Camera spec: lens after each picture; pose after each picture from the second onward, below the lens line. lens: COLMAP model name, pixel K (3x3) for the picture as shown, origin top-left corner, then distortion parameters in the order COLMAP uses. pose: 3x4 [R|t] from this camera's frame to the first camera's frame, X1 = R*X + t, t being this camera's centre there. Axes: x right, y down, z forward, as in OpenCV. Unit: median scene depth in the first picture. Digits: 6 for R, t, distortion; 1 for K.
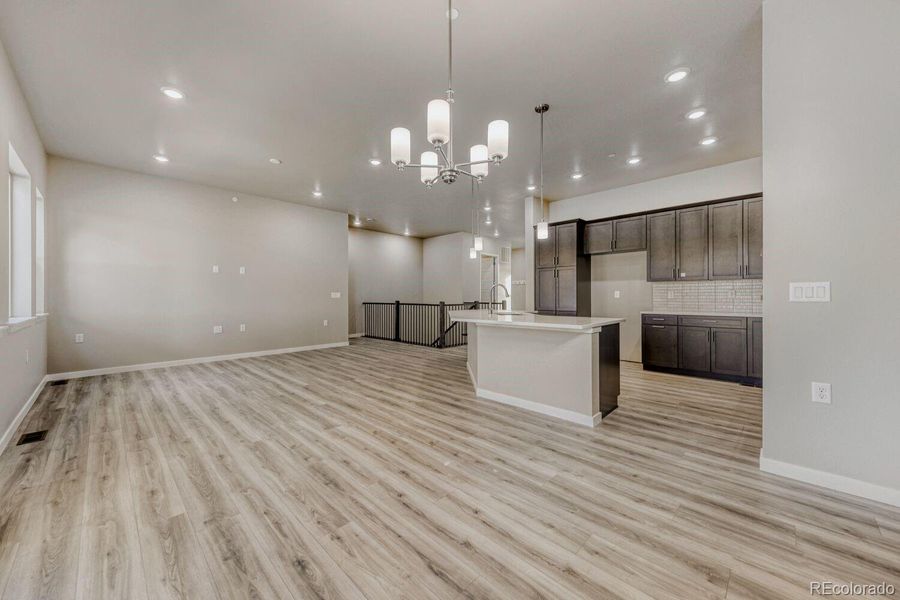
lens RADIAL K [[337.4, 0, 450.0], [0, 337.4, 300.0], [0, 0, 1]] dist [0.008864, -0.000083]
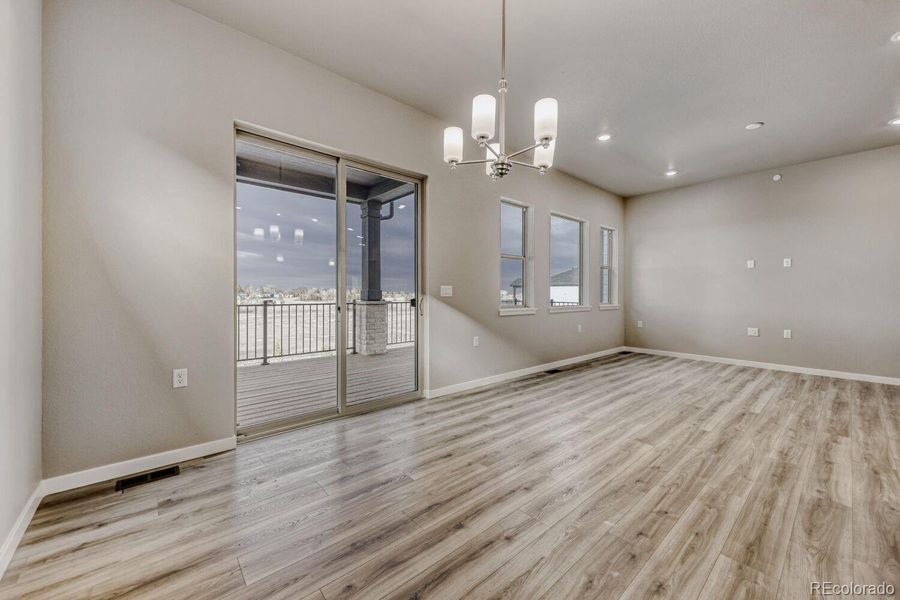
lens RADIAL K [[345.1, 0, 442.0], [0, 345.1, 292.3], [0, 0, 1]] dist [-0.000175, -0.000060]
pose [[-0.091143, 0.005463, -0.995823, 0.657763], [-0.021301, 0.999745, 0.007434, -0.013863], [0.995610, 0.021889, -0.091004, 0.595975]]
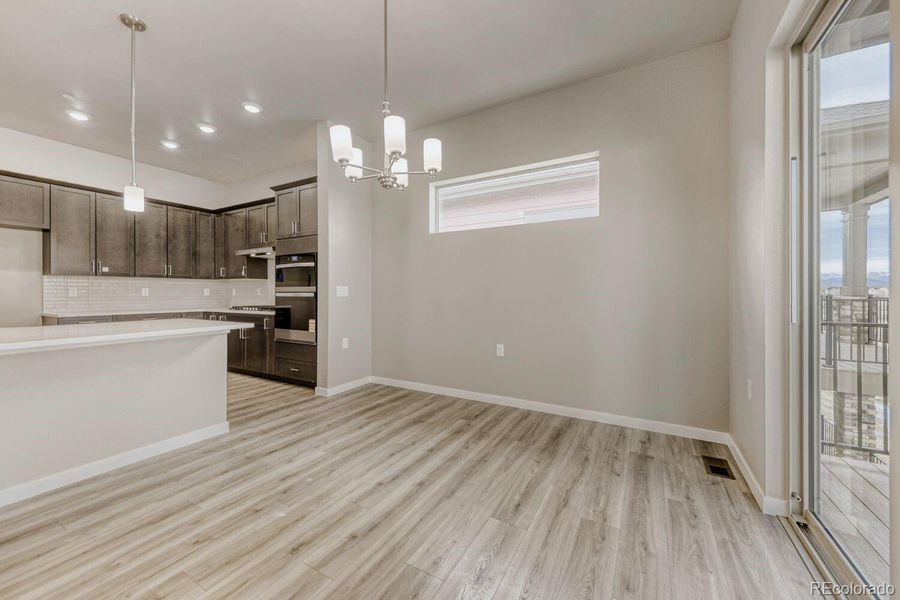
lens RADIAL K [[345.1, 0, 442.0], [0, 345.1, 292.3], [0, 0, 1]] dist [-0.000175, -0.000060]
pose [[-0.241152, 0.004539, 0.970477, -0.721724], [0.015416, 0.999881, -0.000846, -0.003654], [-0.970365, 0.014757, -0.241194, 0.710664]]
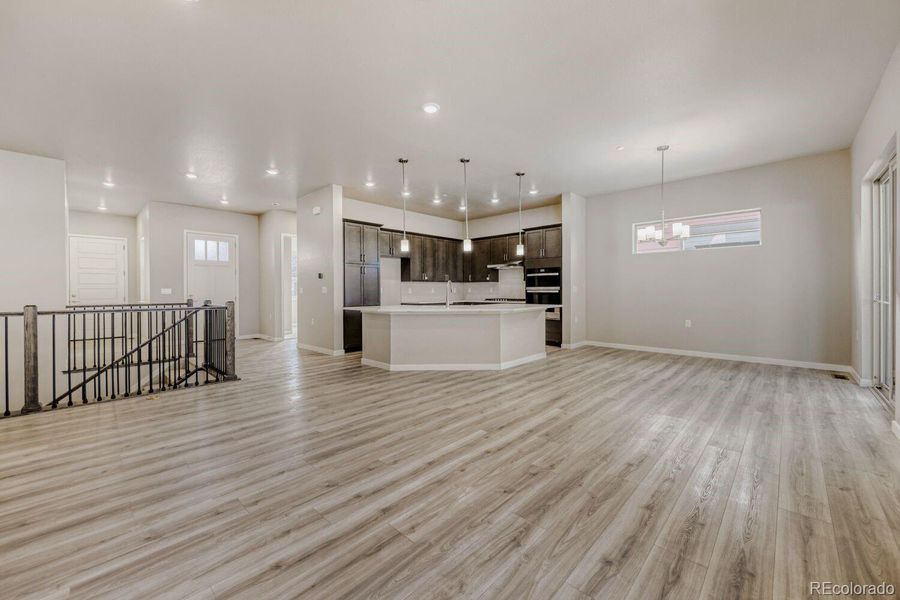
lens RADIAL K [[351.5, 0, 437.9], [0, 351.5, 290.1], [0, 0, 1]] dist [0.007559, -0.000312]
pose [[0.011038, 0.006773, 0.999916, -1.758858], [0.020043, 0.999775, -0.006993, -0.012973], [-0.999738, 0.020118, 0.010899, 1.743400]]
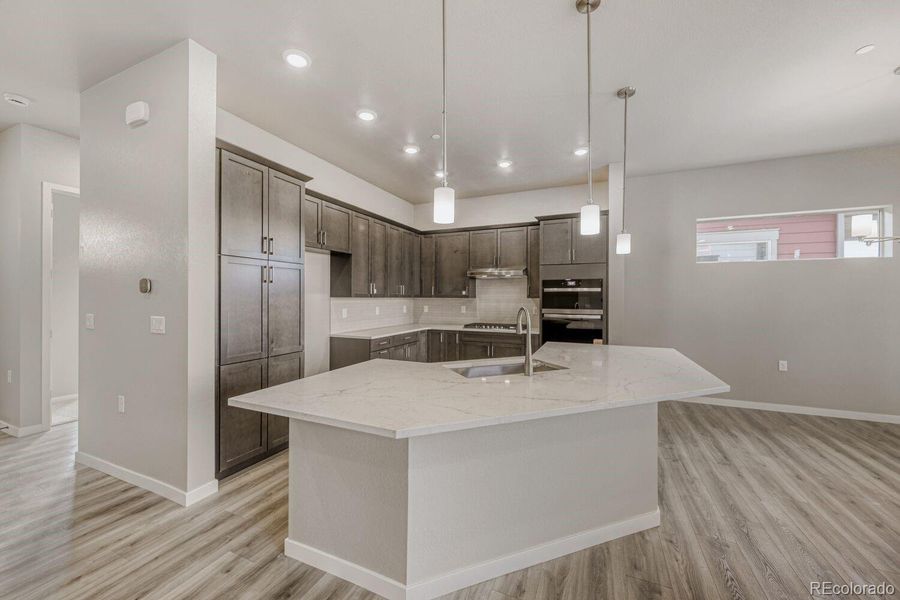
lens RADIAL K [[349.1, 0, 434.8], [0, 349.1, 297.2], [0, 0, 1]] dist [-0.002563, -0.000535]
pose [[-0.330880, 0.001082, 0.943672, -0.456023], [0.010782, 0.999938, 0.002634, -0.110328], [-0.943611, 0.011047, -0.330871, 2.165531]]
